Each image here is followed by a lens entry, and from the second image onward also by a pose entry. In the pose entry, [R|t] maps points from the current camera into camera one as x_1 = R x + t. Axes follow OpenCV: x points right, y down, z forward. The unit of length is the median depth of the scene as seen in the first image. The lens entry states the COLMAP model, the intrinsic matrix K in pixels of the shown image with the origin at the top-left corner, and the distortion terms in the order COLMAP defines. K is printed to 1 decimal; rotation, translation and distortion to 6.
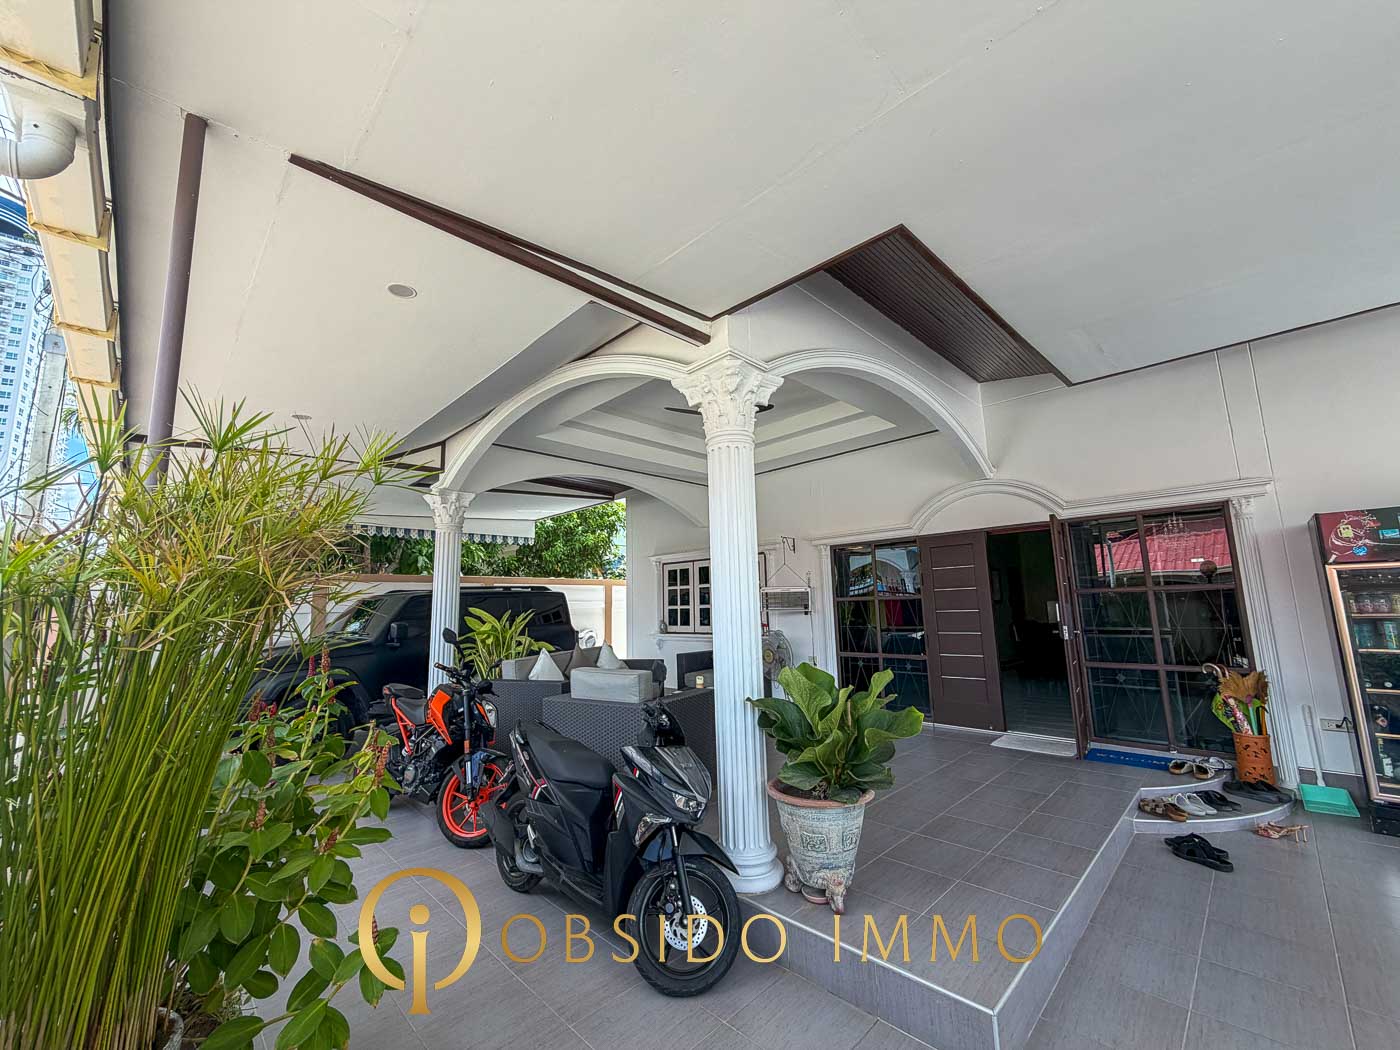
lens RADIAL K [[557.5, 0, 696.2], [0, 557.5, 524.7], [0, 0, 1]] dist [0.000049, 0.000331]
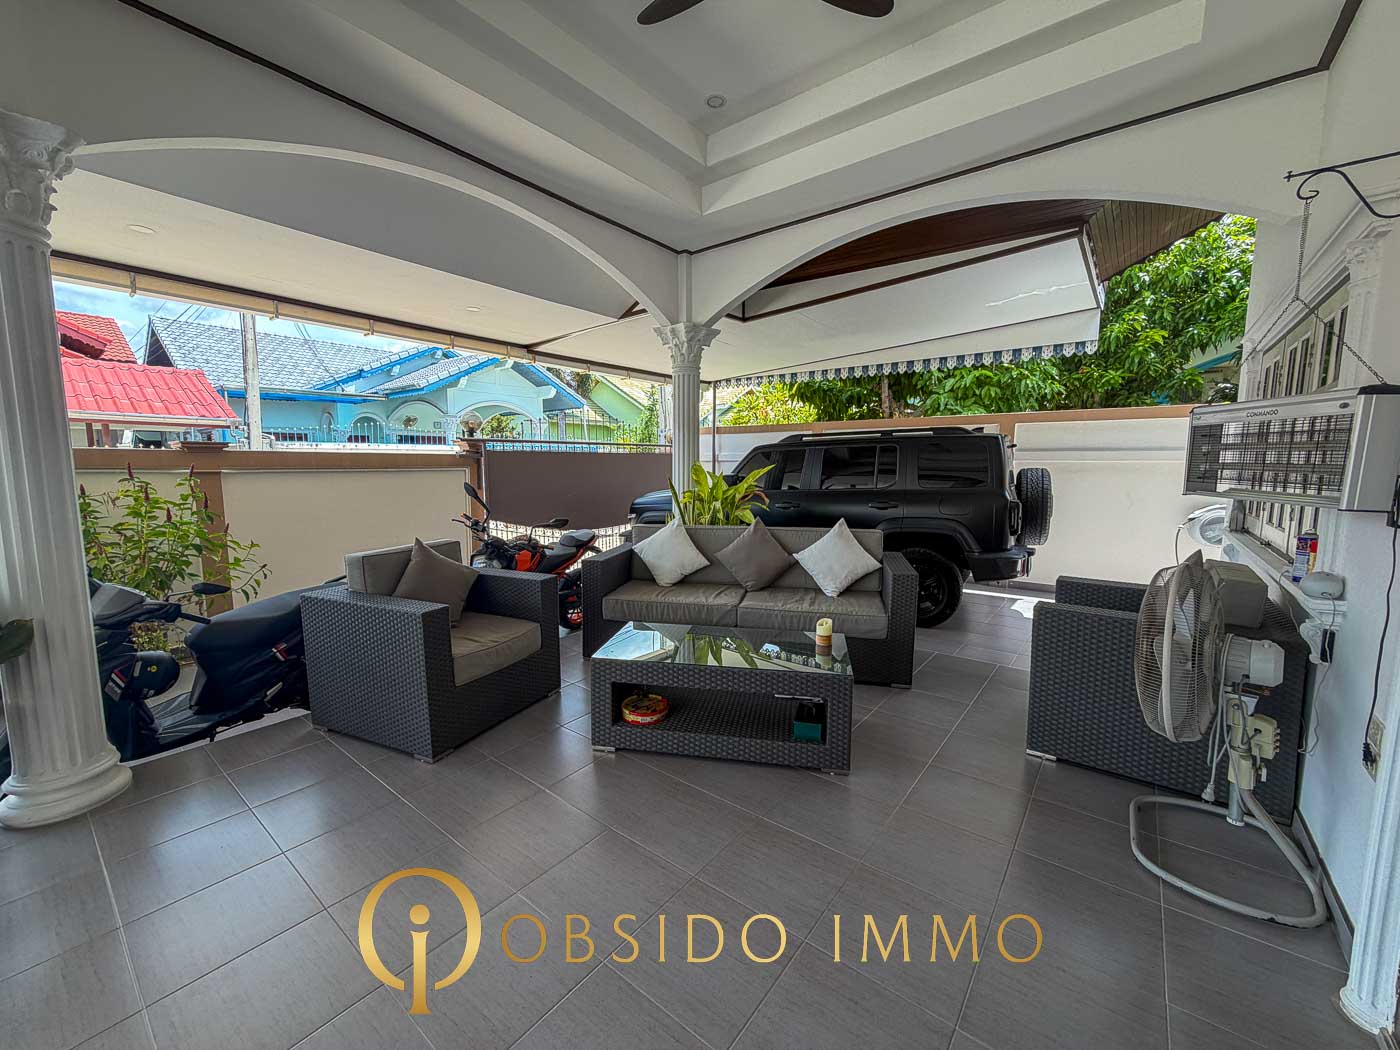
lens RADIAL K [[557.5, 0, 696.2], [0, 557.5, 524.7], [0, 0, 1]] dist [0.000049, 0.000331]
pose [[0.121627, 0.142645, -0.982272, 0.297941], [0.142771, 0.976815, 0.159530, 0.068574], [0.982254, -0.159643, 0.098442, 0.570612]]
